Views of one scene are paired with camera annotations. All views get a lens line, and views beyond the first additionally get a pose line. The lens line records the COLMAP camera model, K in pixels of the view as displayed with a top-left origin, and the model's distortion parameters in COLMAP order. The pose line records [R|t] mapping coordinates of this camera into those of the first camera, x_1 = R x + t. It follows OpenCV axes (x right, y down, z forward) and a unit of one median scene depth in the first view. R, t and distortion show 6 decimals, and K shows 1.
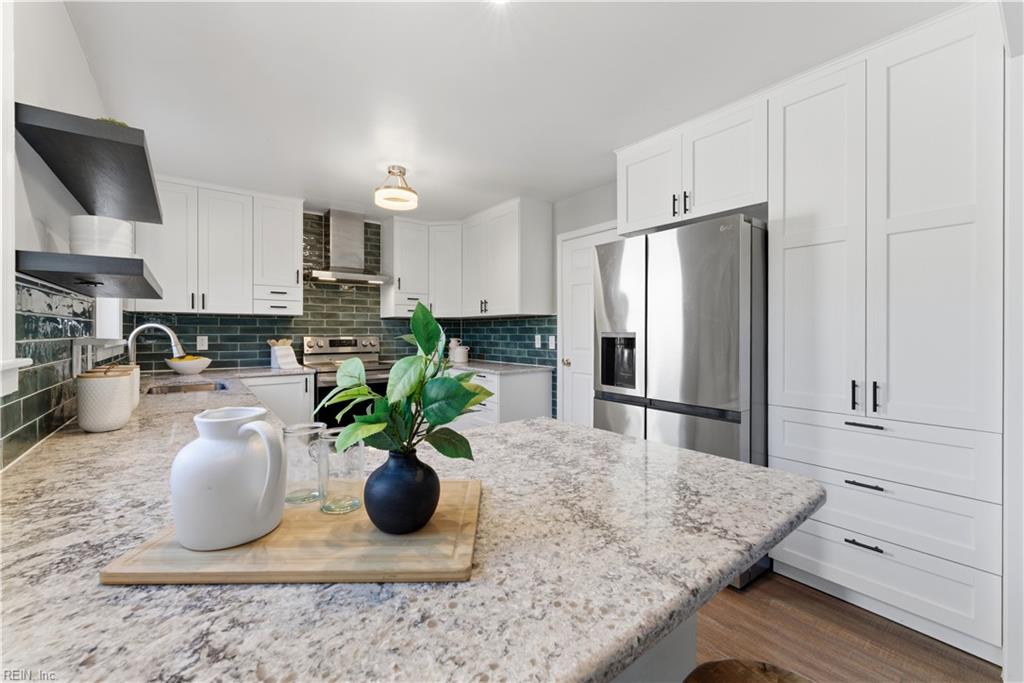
lens RADIAL K [[416.6, 0, 512.1], [0, 416.6, 335.1], [0, 0, 1]] dist [-0.002625, 0.001101]
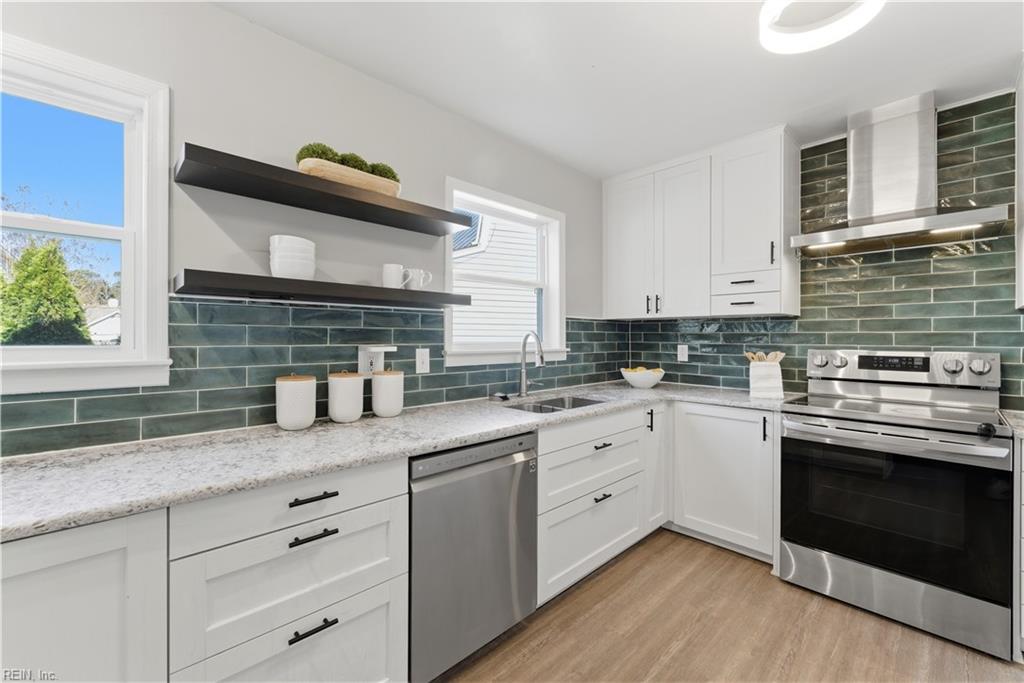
lens RADIAL K [[416.6, 0, 509.7], [0, 416.6, 337.7], [0, 0, 1]] dist [-0.002625, 0.001101]
pose [[0.103059, -0.001259, -0.994674, 0.065141], [-0.011923, 0.999926, -0.002501, -0.005328], [0.994604, 0.012118, 0.103036, 0.520643]]
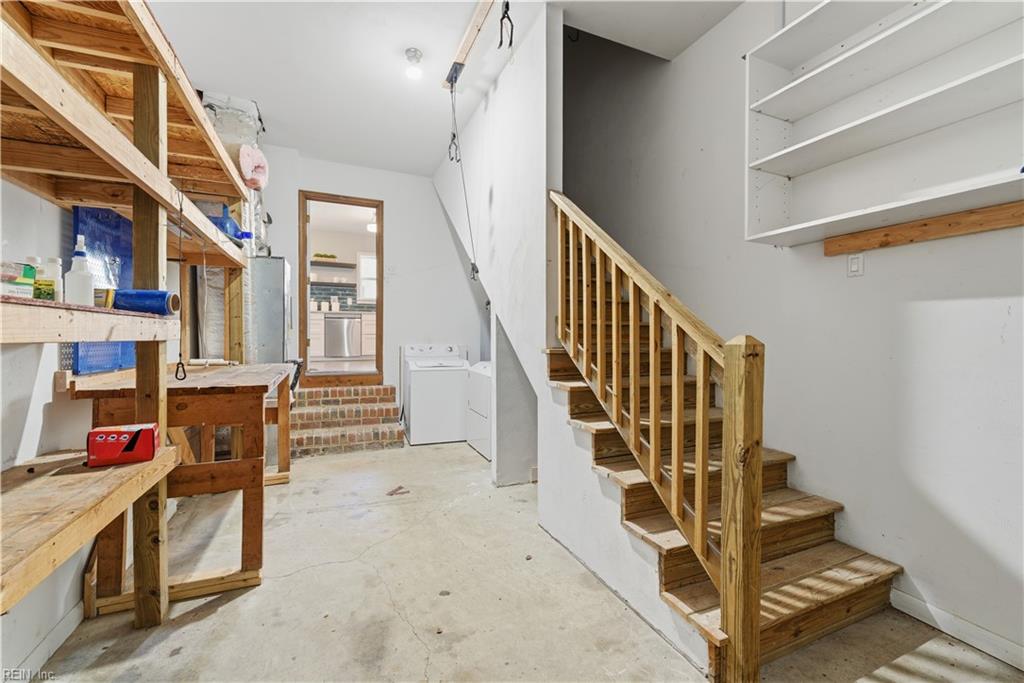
lens RADIAL K [[416.6, 0, 510.0], [0, 416.6, 337.7], [0, 0, 1]] dist [-0.002625, 0.001101]
pose [[-0.239429, 0.004212, -0.970905, 1.329389], [-0.014102, 0.999870, 0.007815, 0.175762], [0.970812, 0.015563, -0.239338, 1.724780]]
